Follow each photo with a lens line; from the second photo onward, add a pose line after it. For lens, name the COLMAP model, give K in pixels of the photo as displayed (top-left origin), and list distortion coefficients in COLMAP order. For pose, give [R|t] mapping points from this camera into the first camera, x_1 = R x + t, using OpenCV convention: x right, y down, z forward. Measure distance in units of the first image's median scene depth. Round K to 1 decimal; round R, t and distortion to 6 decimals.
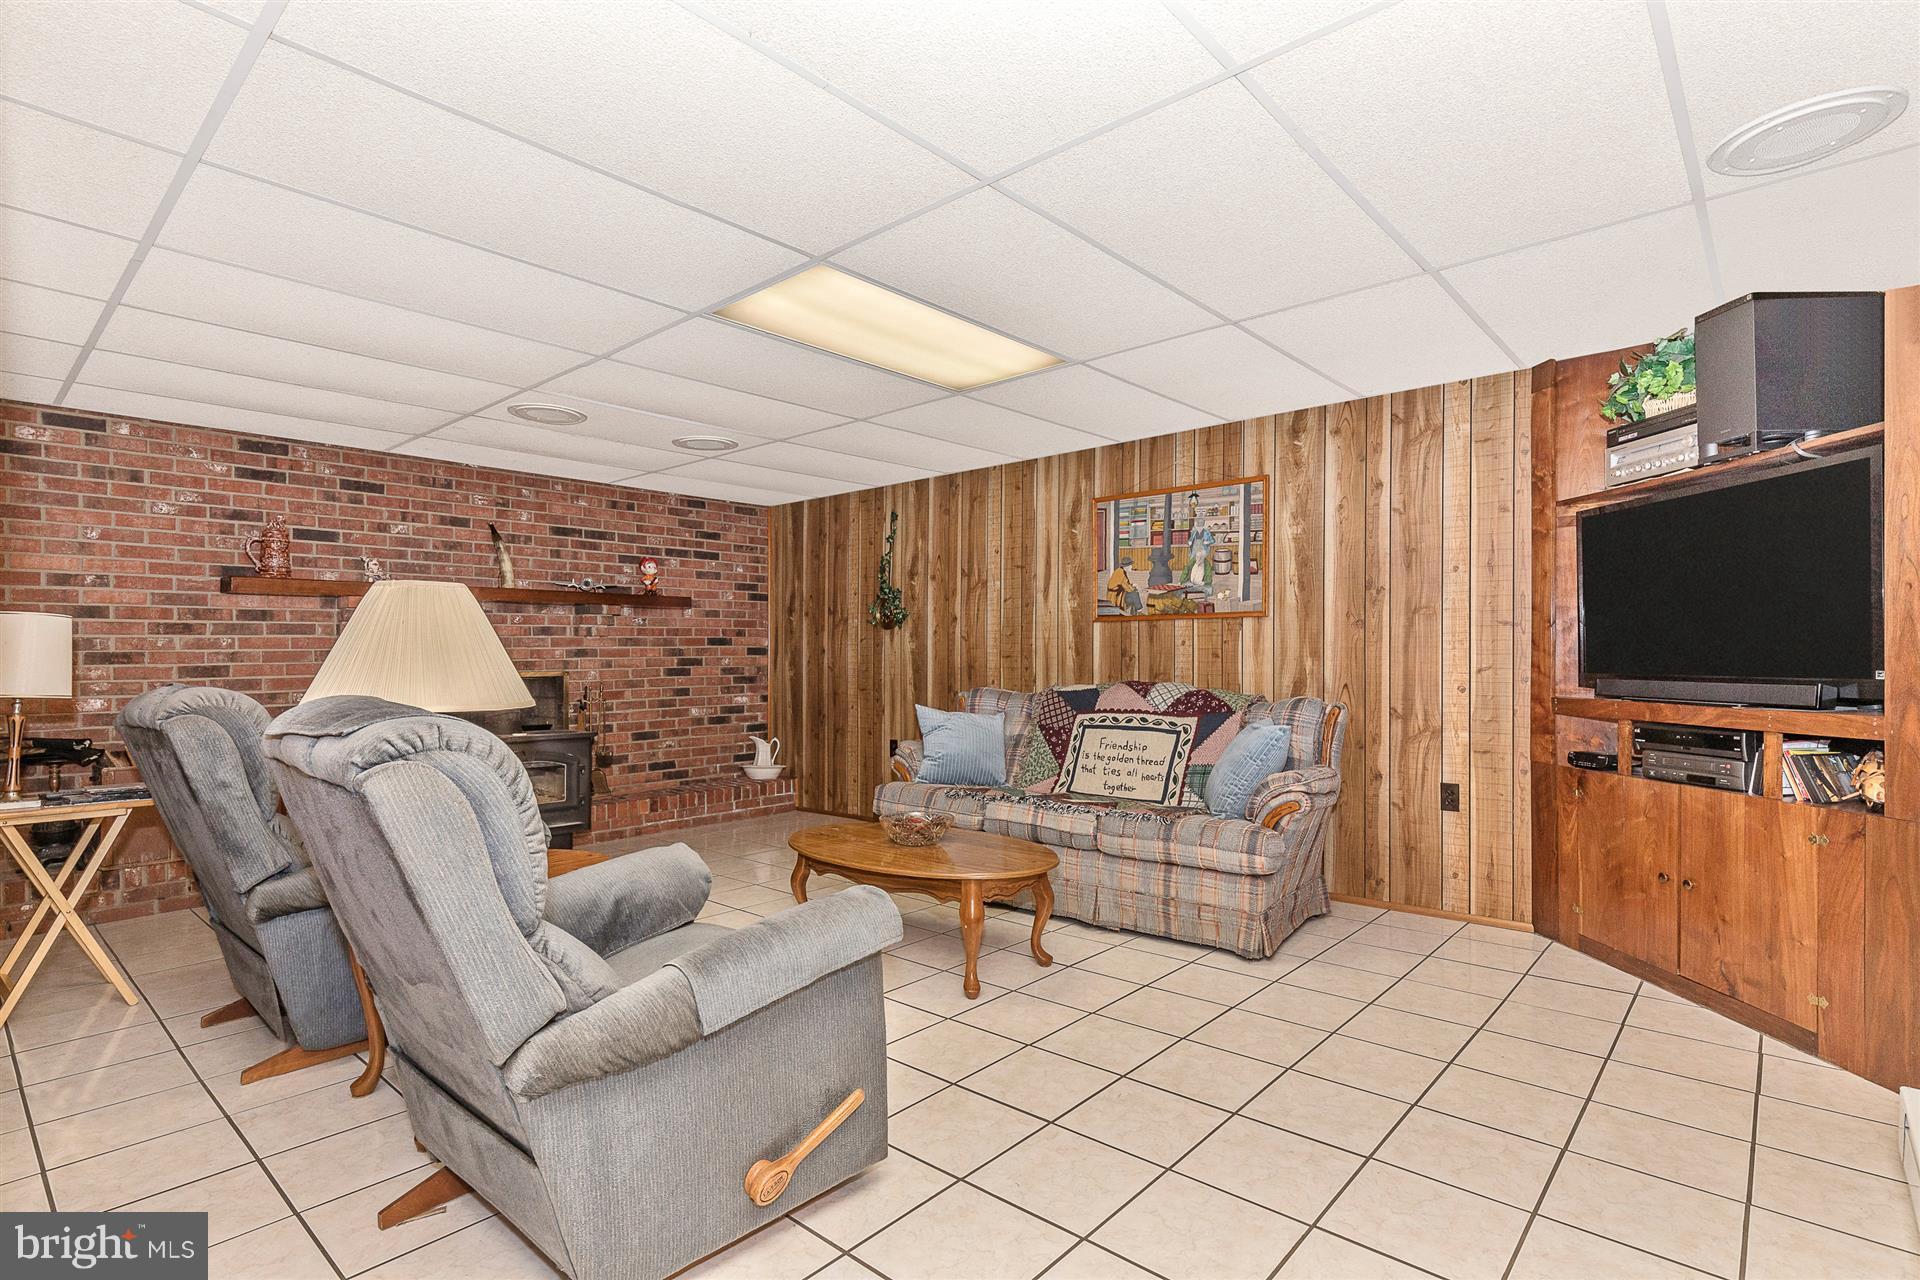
lens RADIAL K [[915.3, 0, 960.0], [0, 915.3, 640.0], [0, 0, 1]] dist [-0.000407, -0.000224]
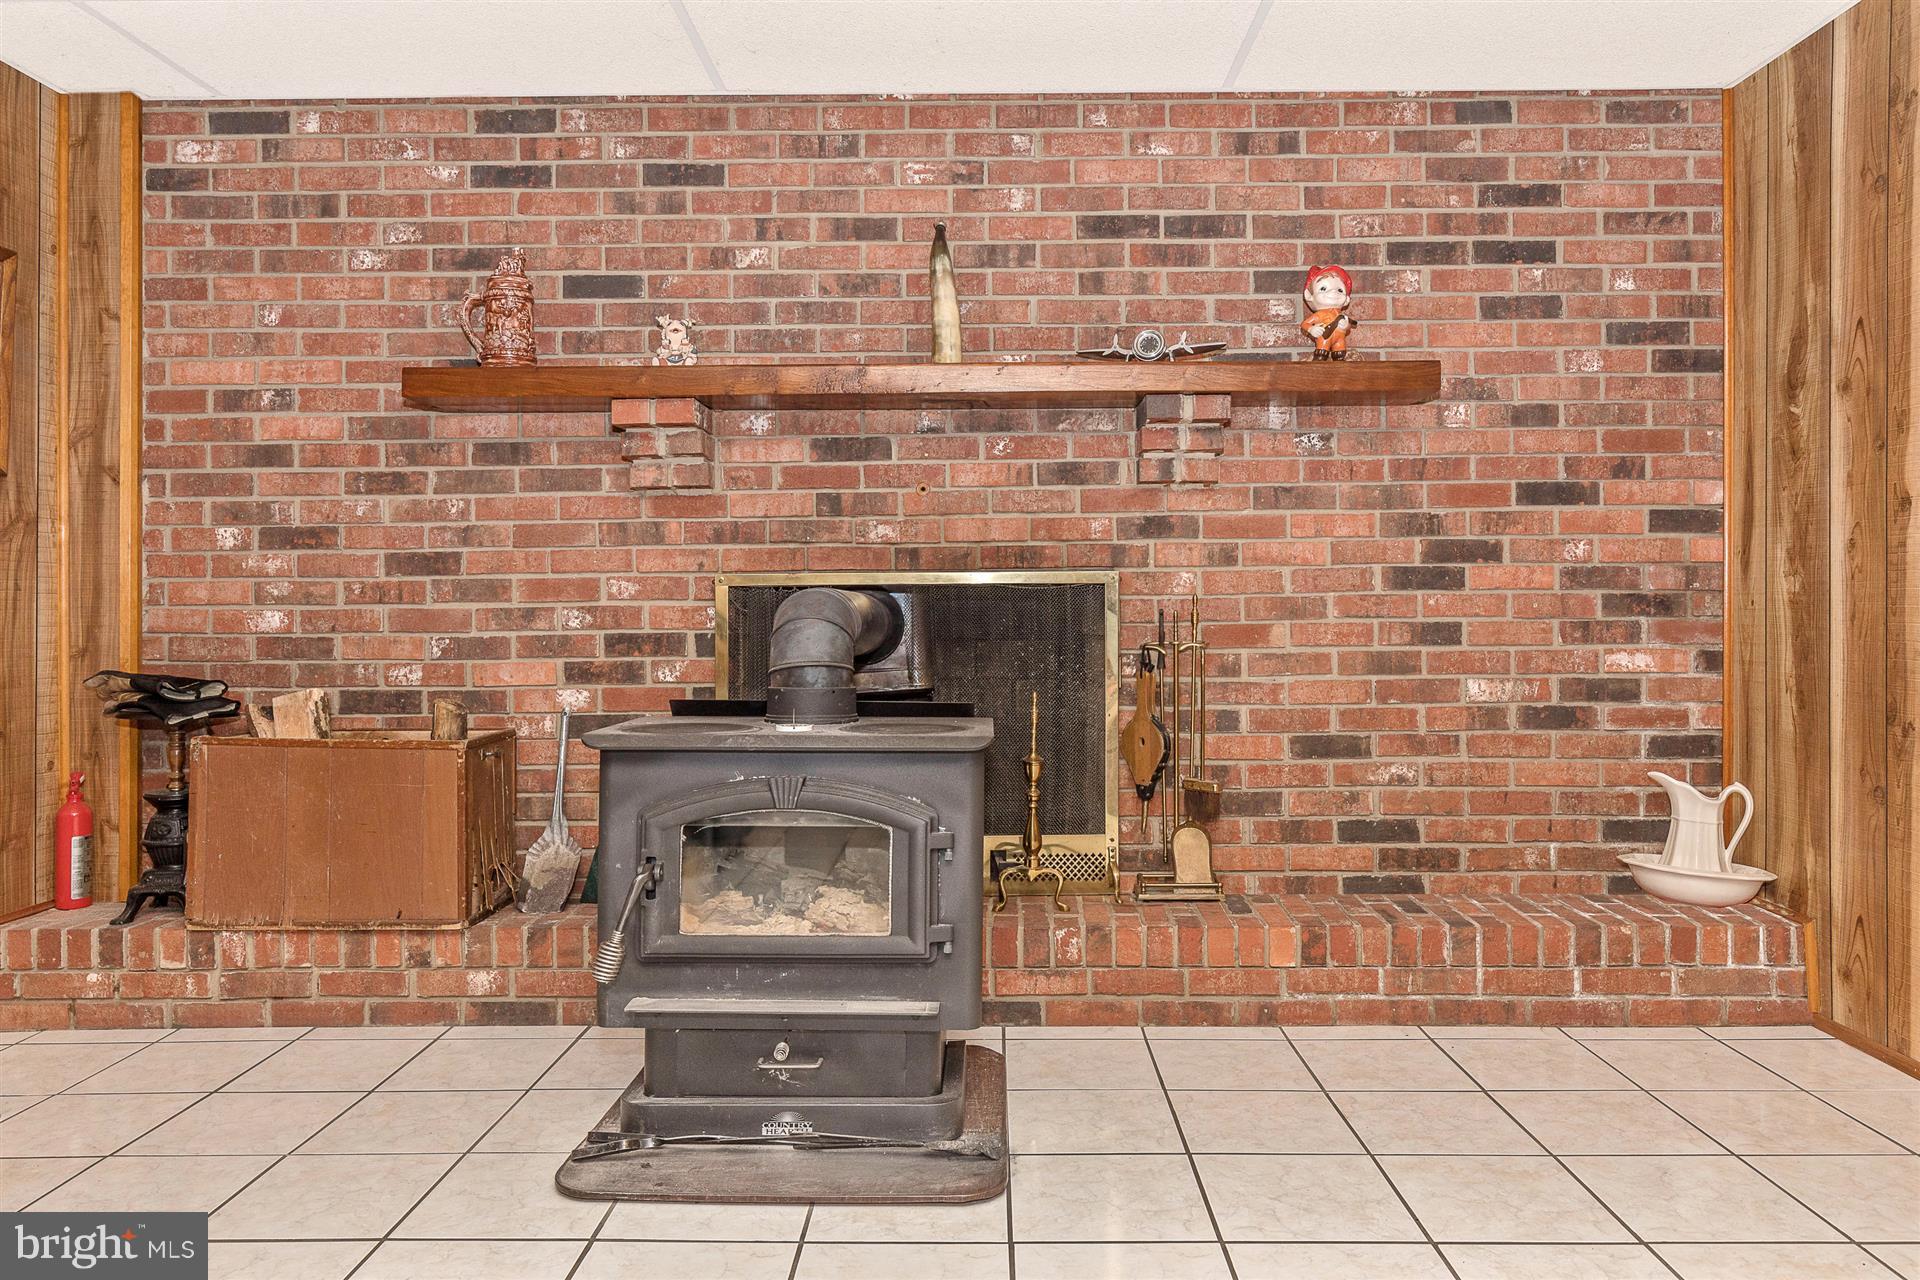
lens RADIAL K [[1281.9, 0, 1010.2], [0, 1281.9, 599.7], [0, 0, 1]] dist [0.000678, -0.000576]
pose [[0.670137, -0.000574, -0.742238, -0.044005], [0.011685, 0.999884, 0.009776, 0.040075], [0.742146, -0.015225, 0.670066, 0.587586]]
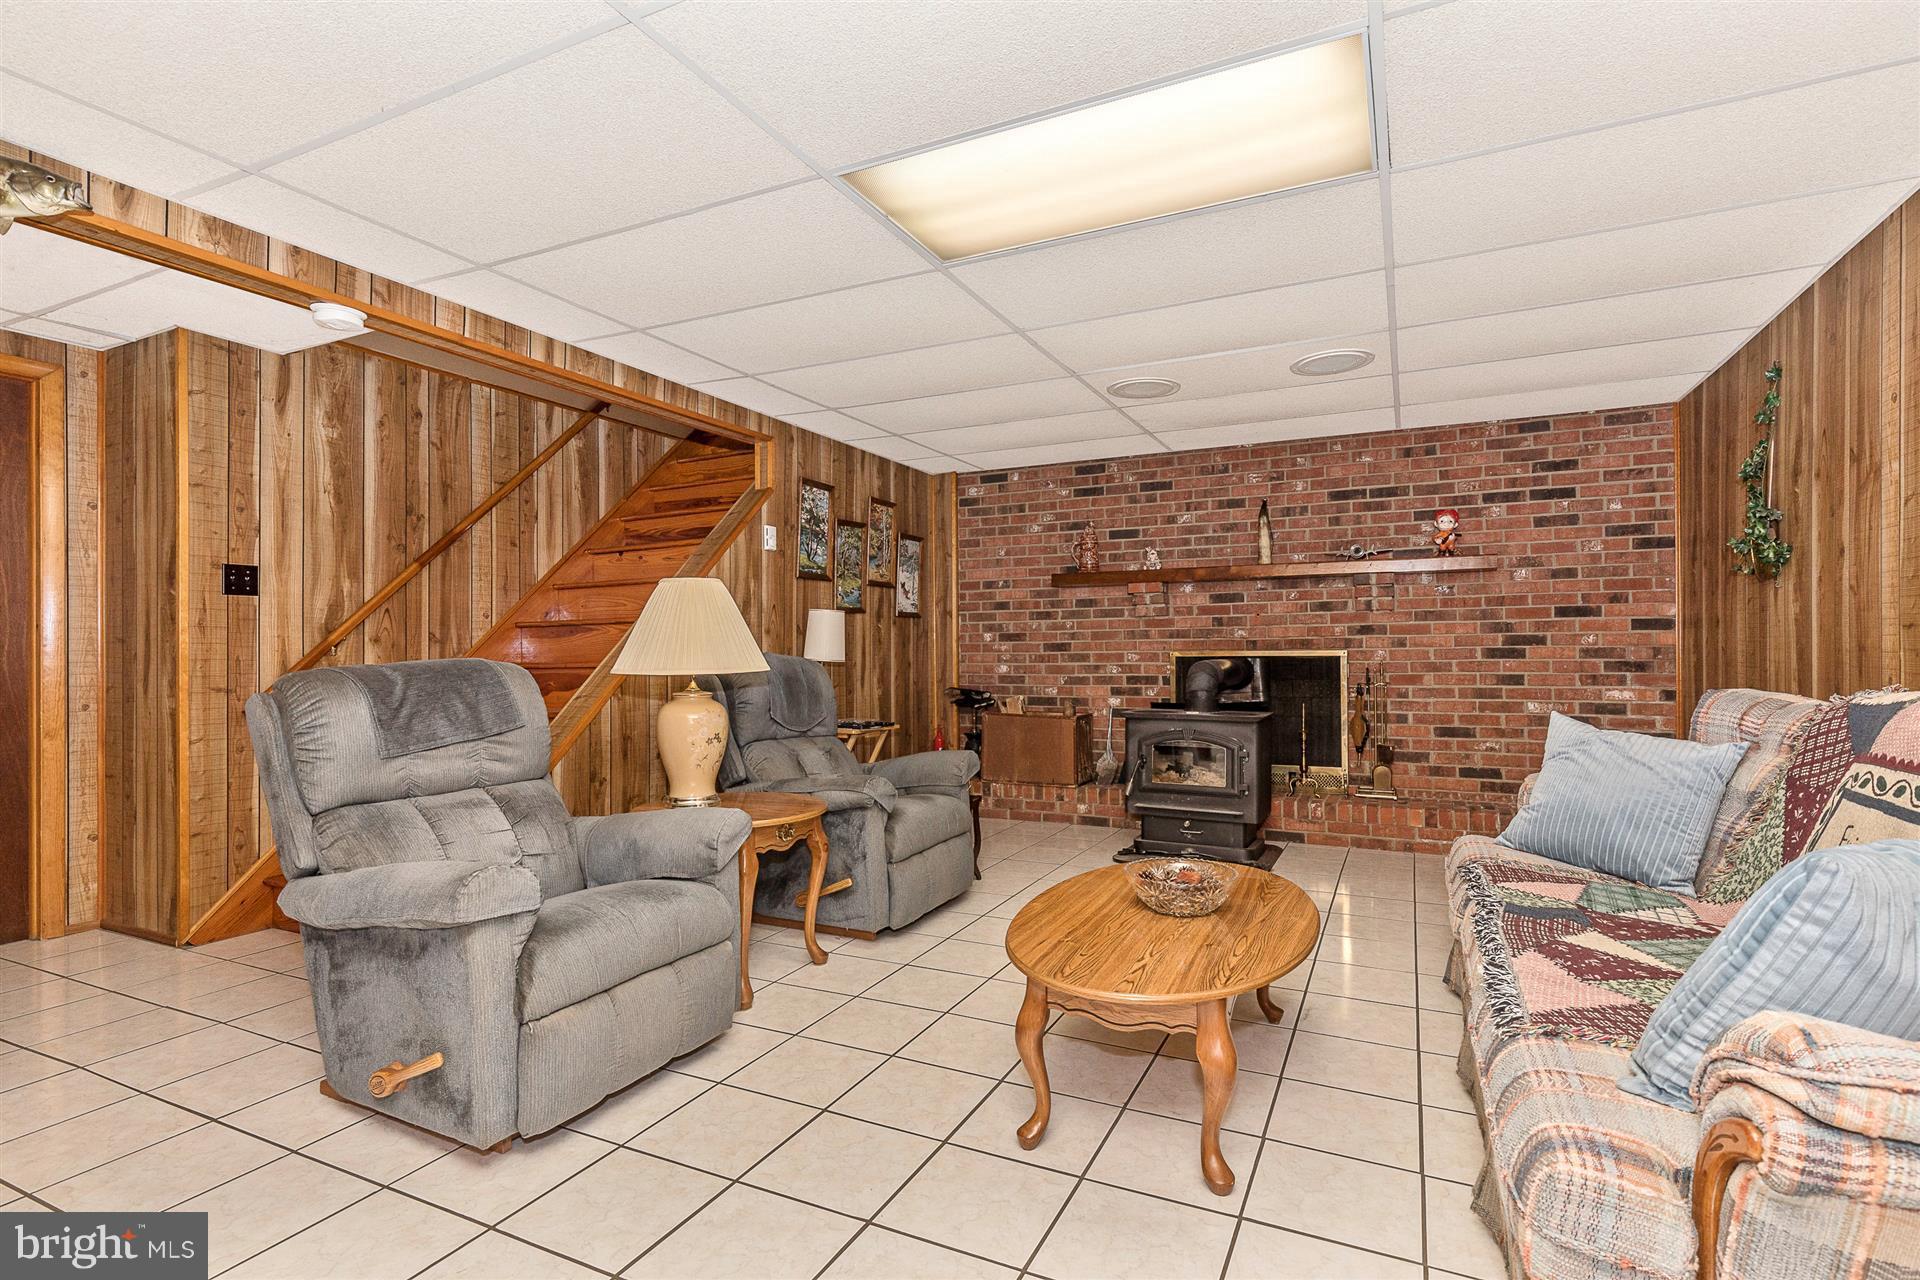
lens RADIAL K [[923.1, 0, 994.7], [0, 923.1, 627.7], [0, 0, 1]] dist [-0.004269, -0.000367]
pose [[0.284208, -0.014875, -0.958647, 0.337329], [0.021383, 0.999729, -0.009173, 0.012898], [0.958524, -0.017891, 0.284450, 0.412397]]
